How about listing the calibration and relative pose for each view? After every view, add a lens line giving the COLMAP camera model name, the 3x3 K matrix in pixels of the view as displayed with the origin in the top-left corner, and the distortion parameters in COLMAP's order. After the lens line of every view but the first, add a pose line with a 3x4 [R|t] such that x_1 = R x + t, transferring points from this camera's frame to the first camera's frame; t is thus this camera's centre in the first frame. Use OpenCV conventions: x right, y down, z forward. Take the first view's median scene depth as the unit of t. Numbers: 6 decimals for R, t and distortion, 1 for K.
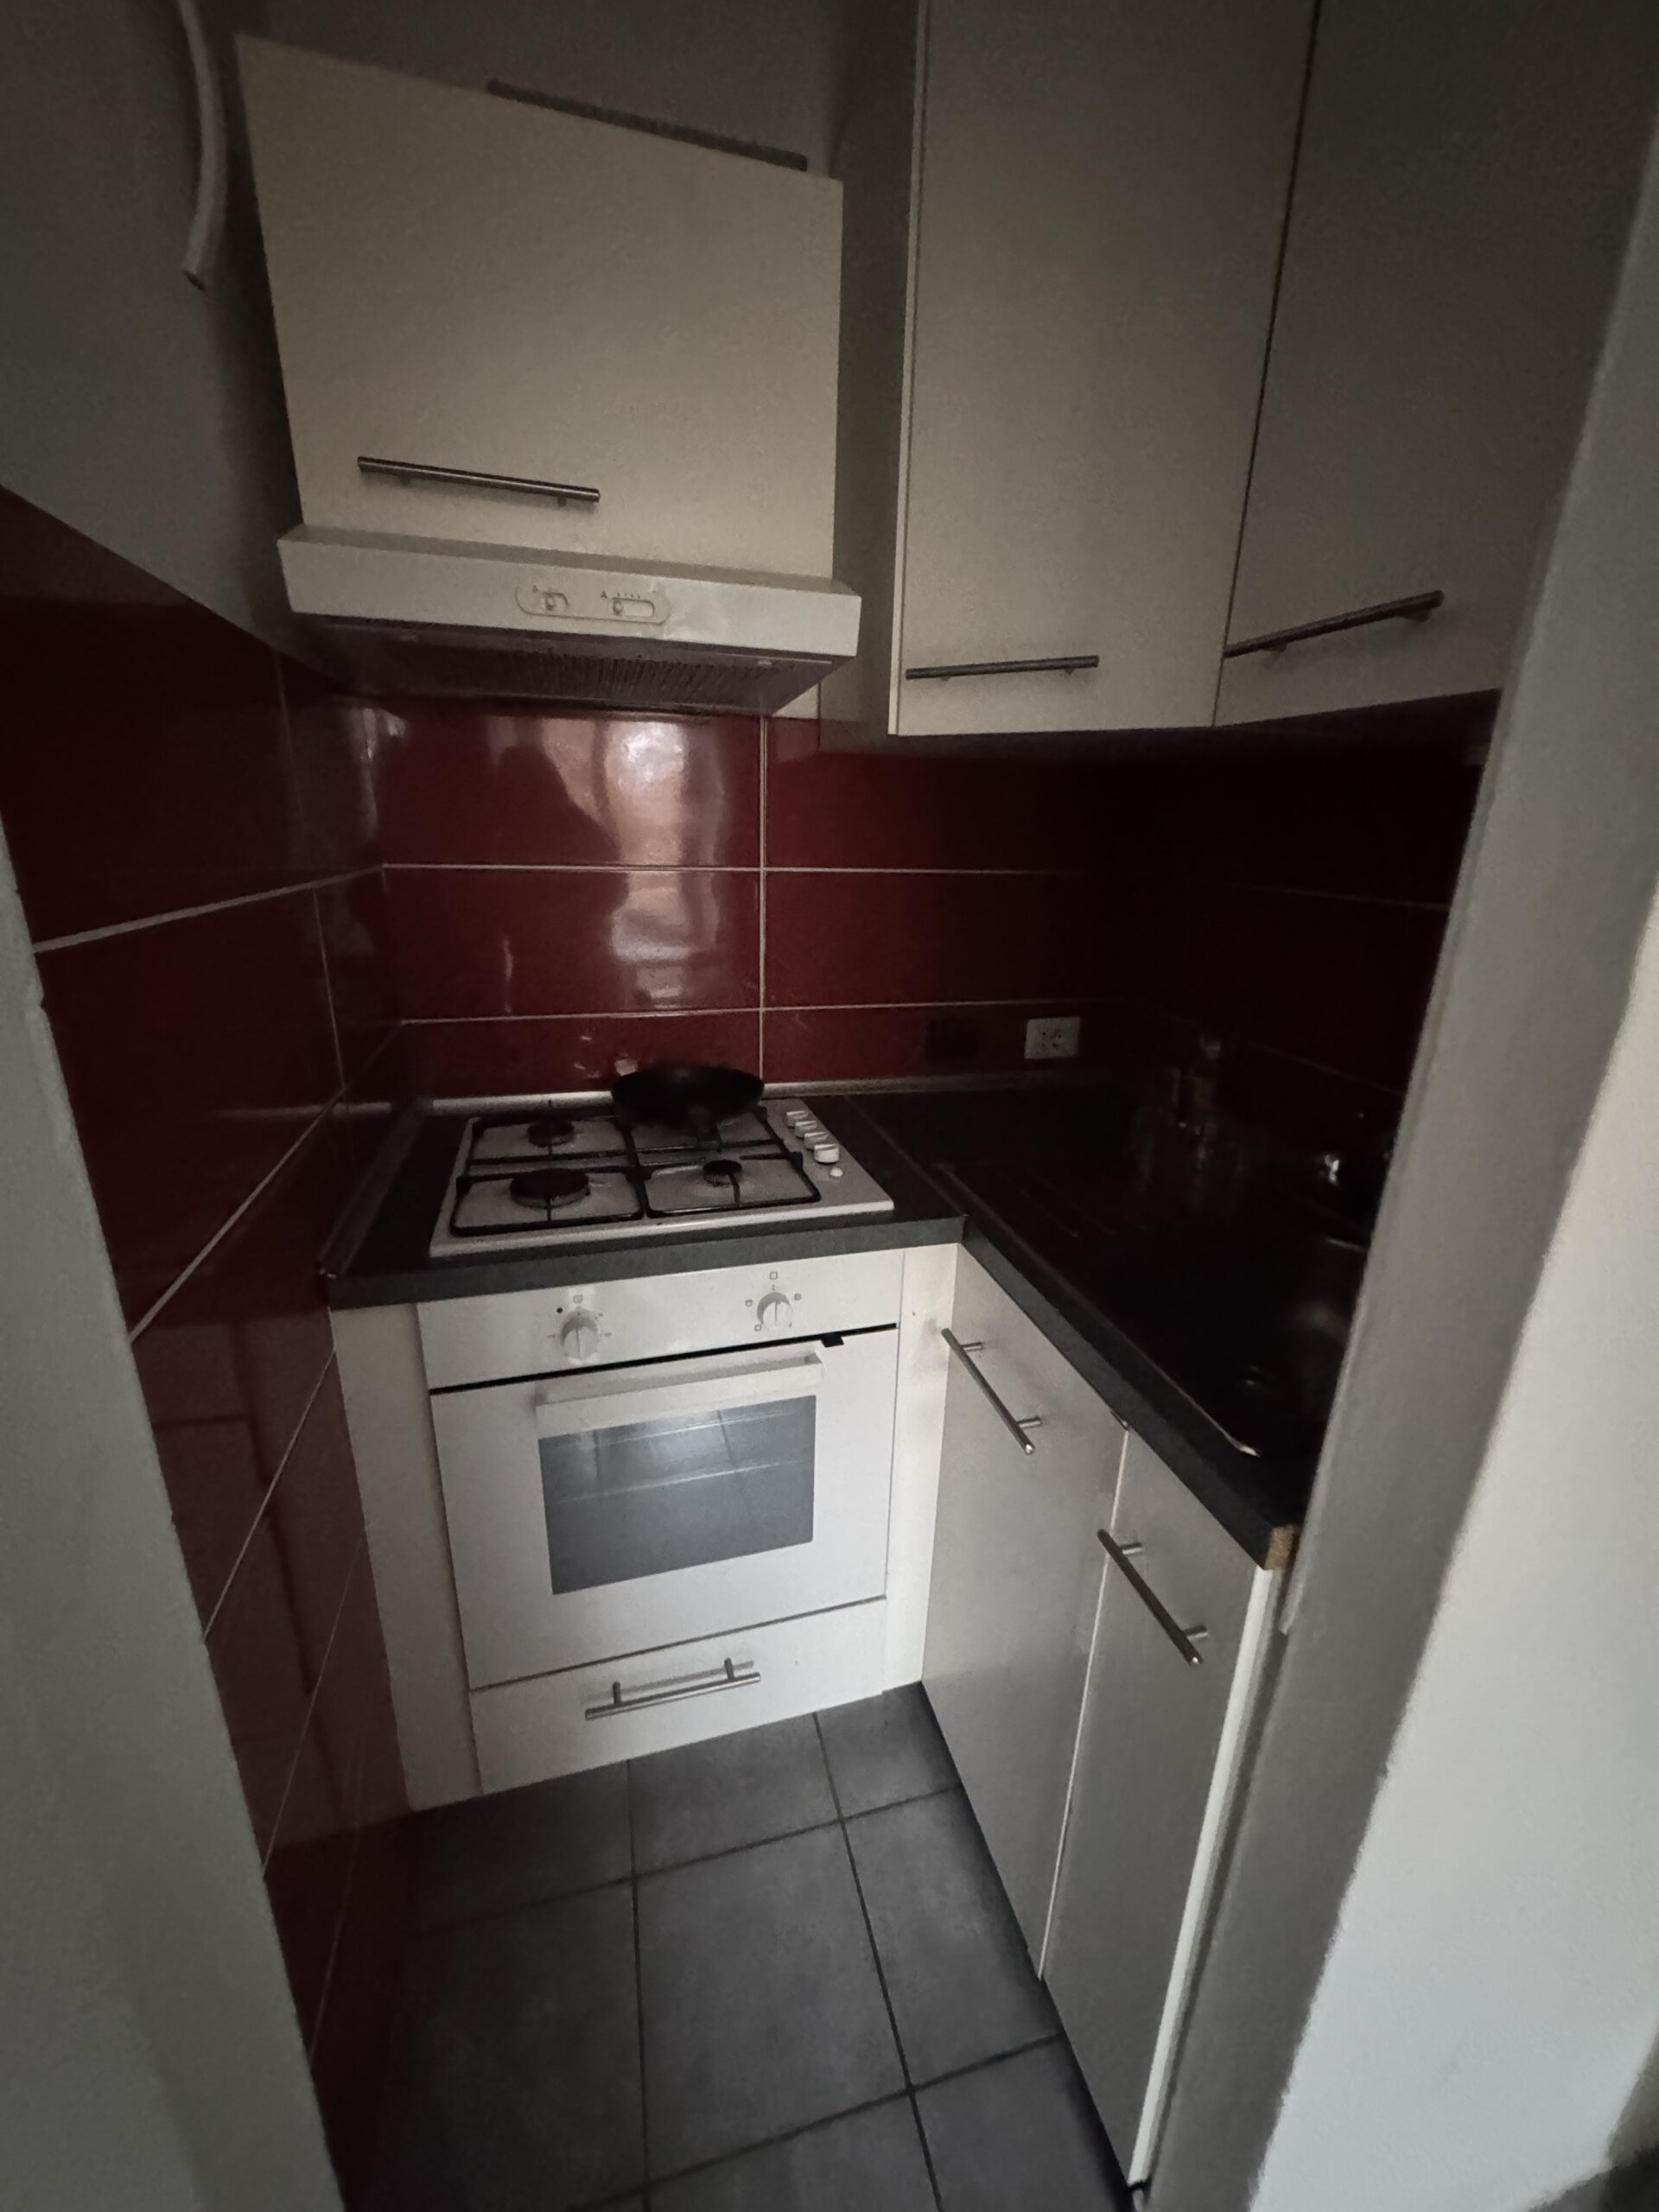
lens RADIAL K [[879.9, 0, 833.7], [0, 879.9, 1105.2], [0, 0, 1]] dist [-0.002955, -0.000032]
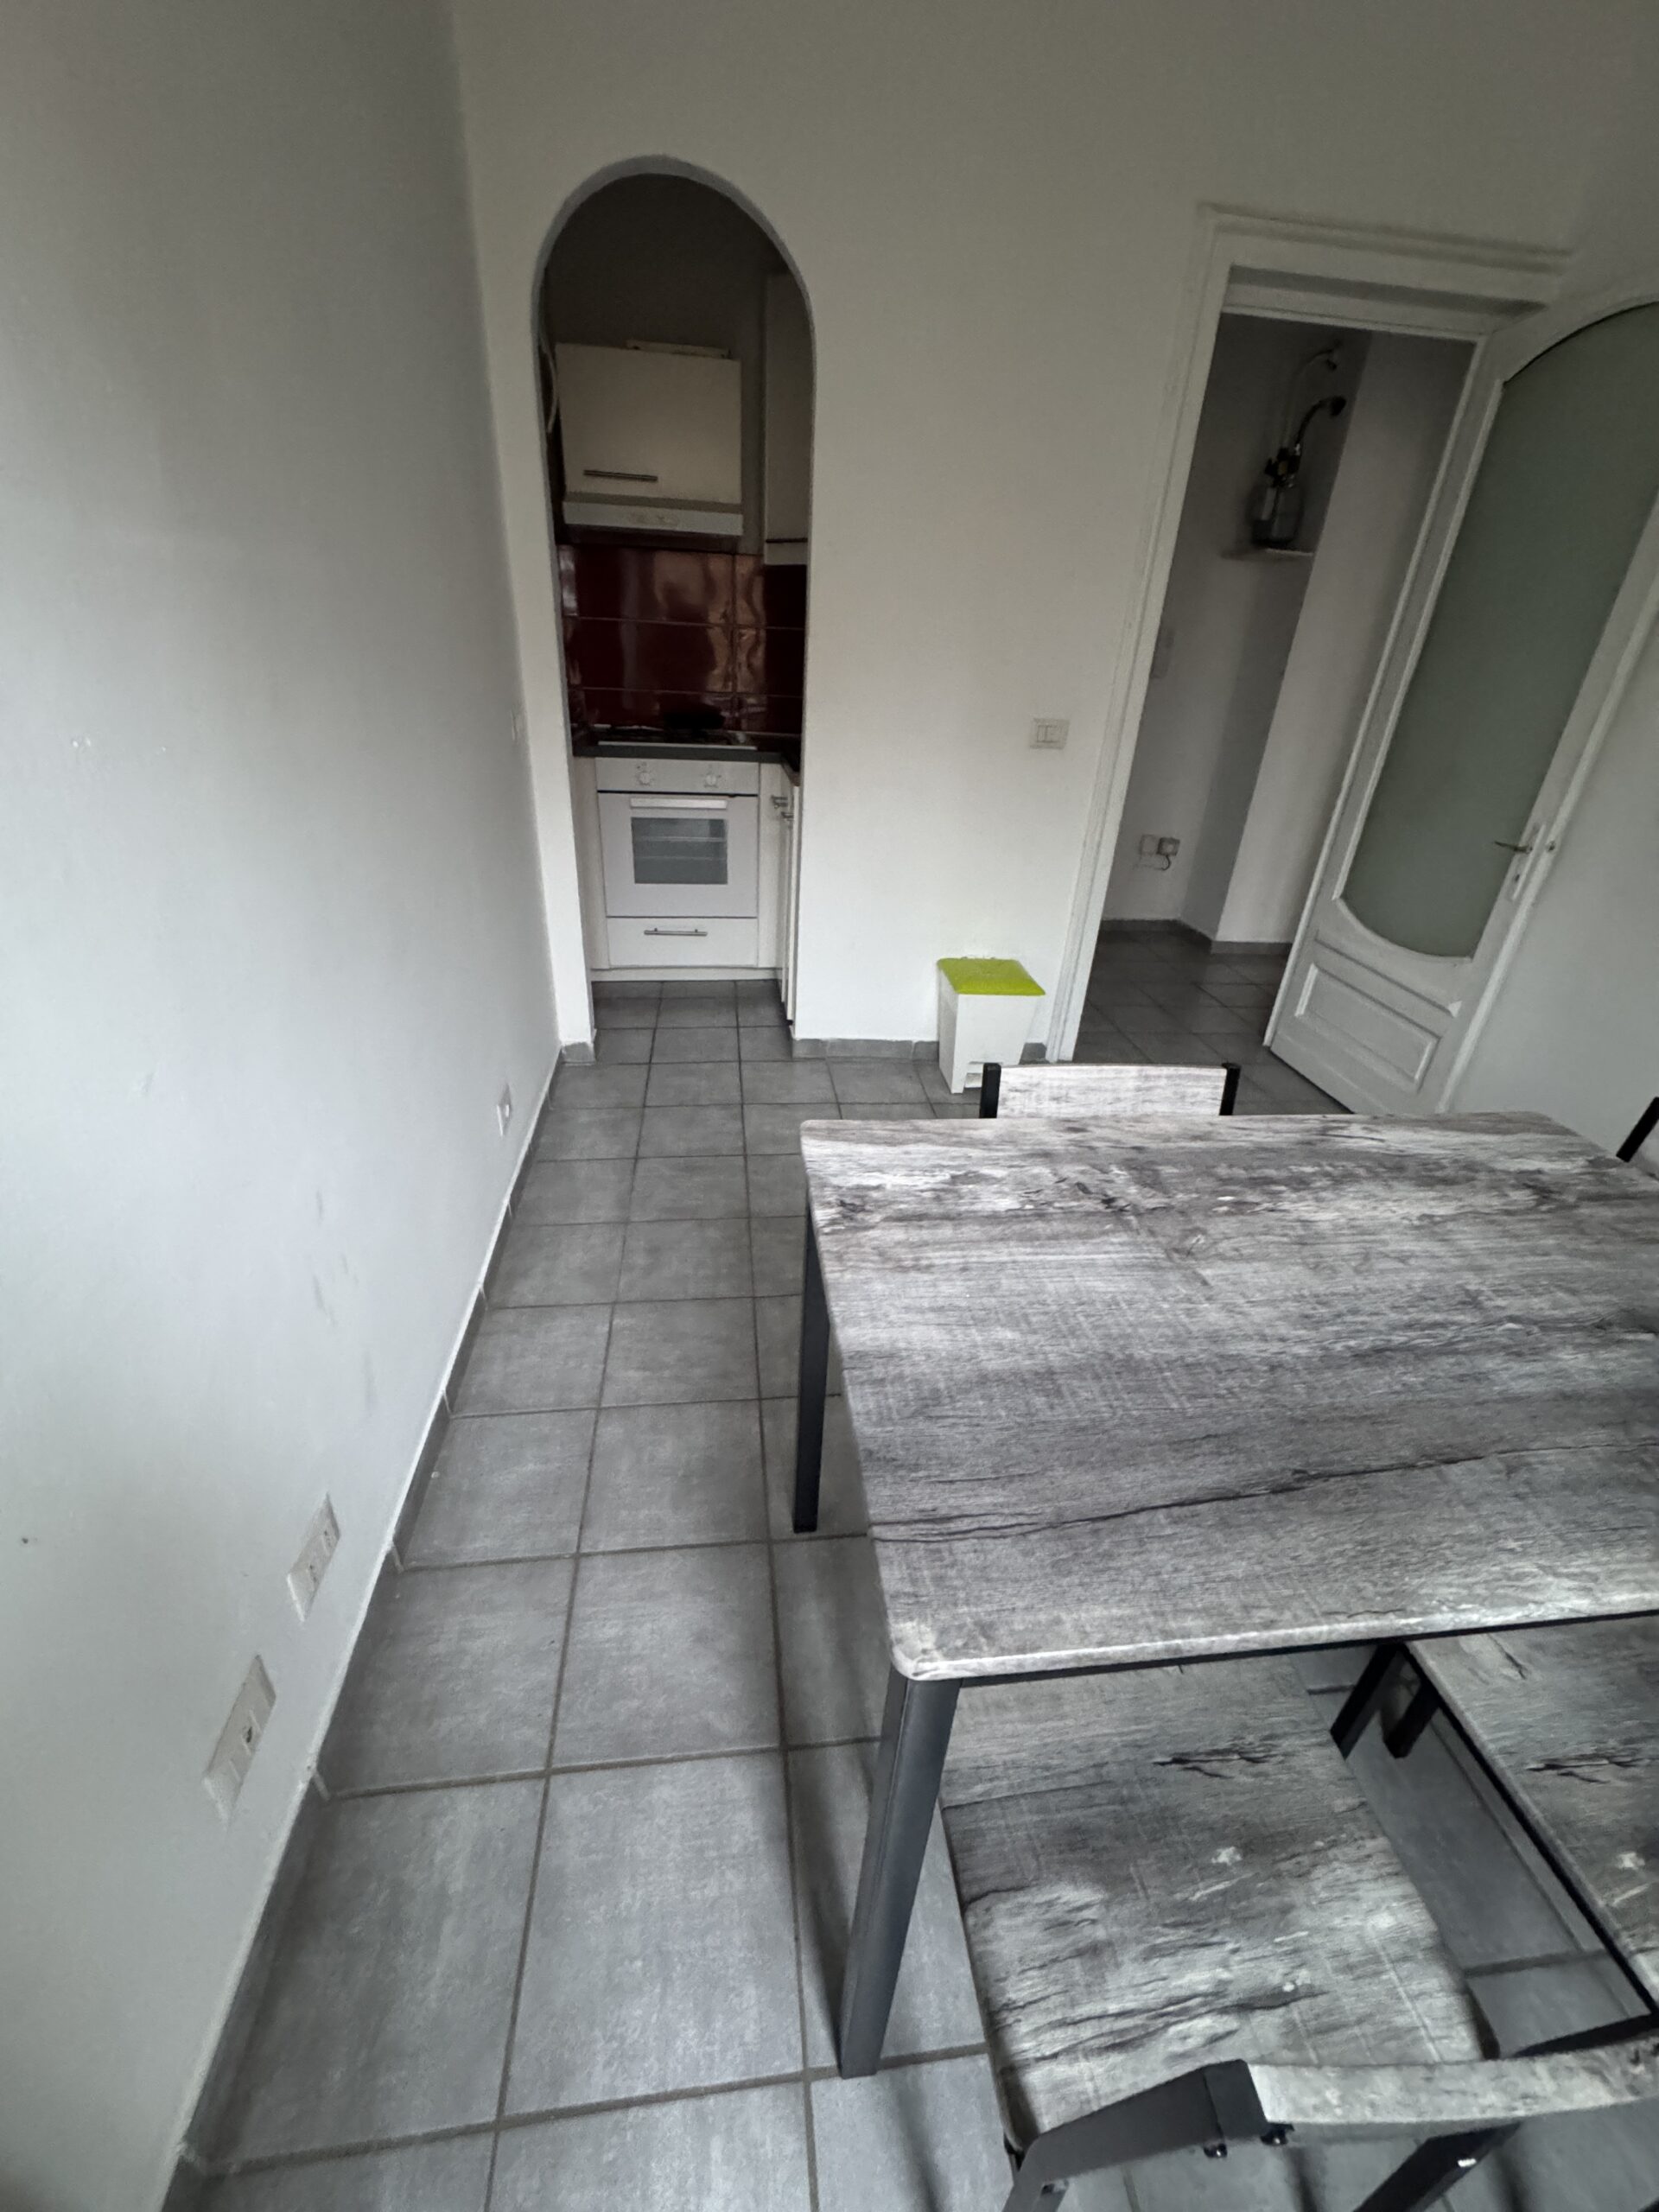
lens RADIAL K [[882.3, 0, 828.9], [0, 882.3, 1106.0], [0, 0, 1]] dist [-0.003223, 0.000620]
pose [[0.987689, 0.089410, -0.128358, 0.750695], [-0.066494, 0.982700, 0.172858, 0.732102], [0.141592, -0.162195, 0.976547, -1.872704]]
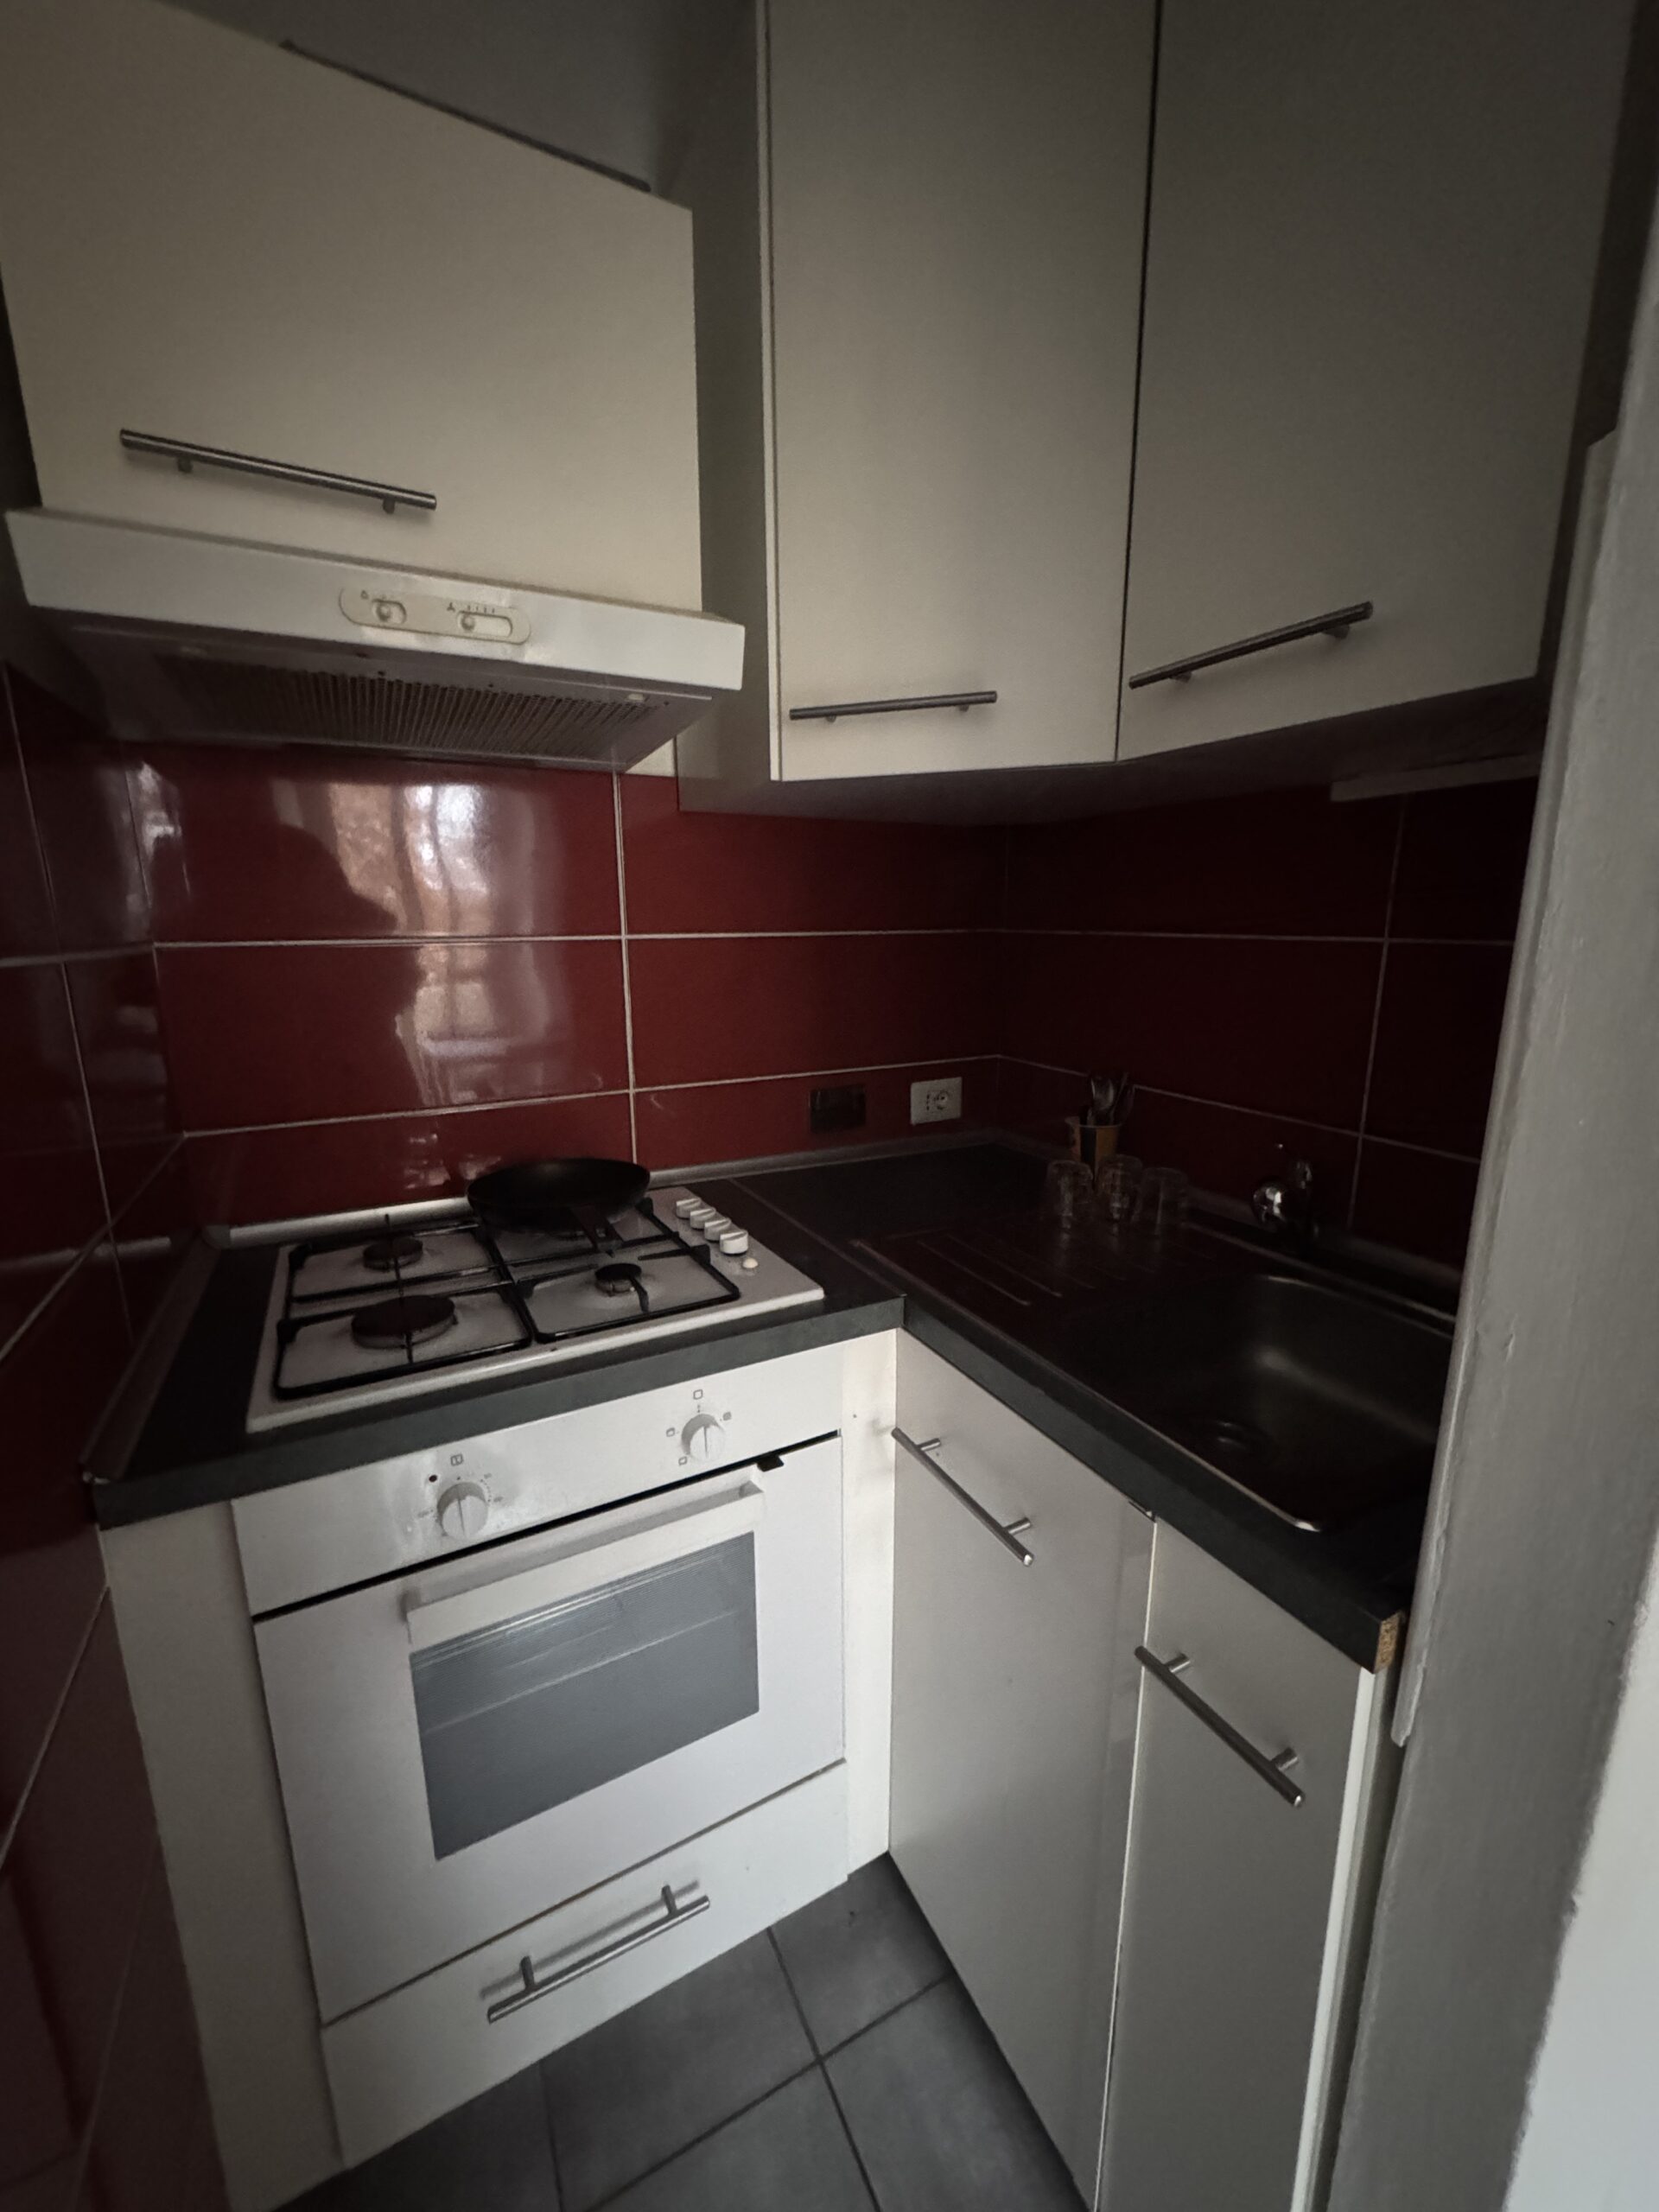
lens RADIAL K [[879.9, 0, 833.7], [0, 879.9, 1105.2], [0, 0, 1]] dist [-0.002955, -0.000032]
pose [[0.977382, -0.074969, 0.197745, -0.082165], [0.093915, 0.991663, -0.088228, 0.005786], [-0.189482, 0.104804, 0.976275, 0.119815]]
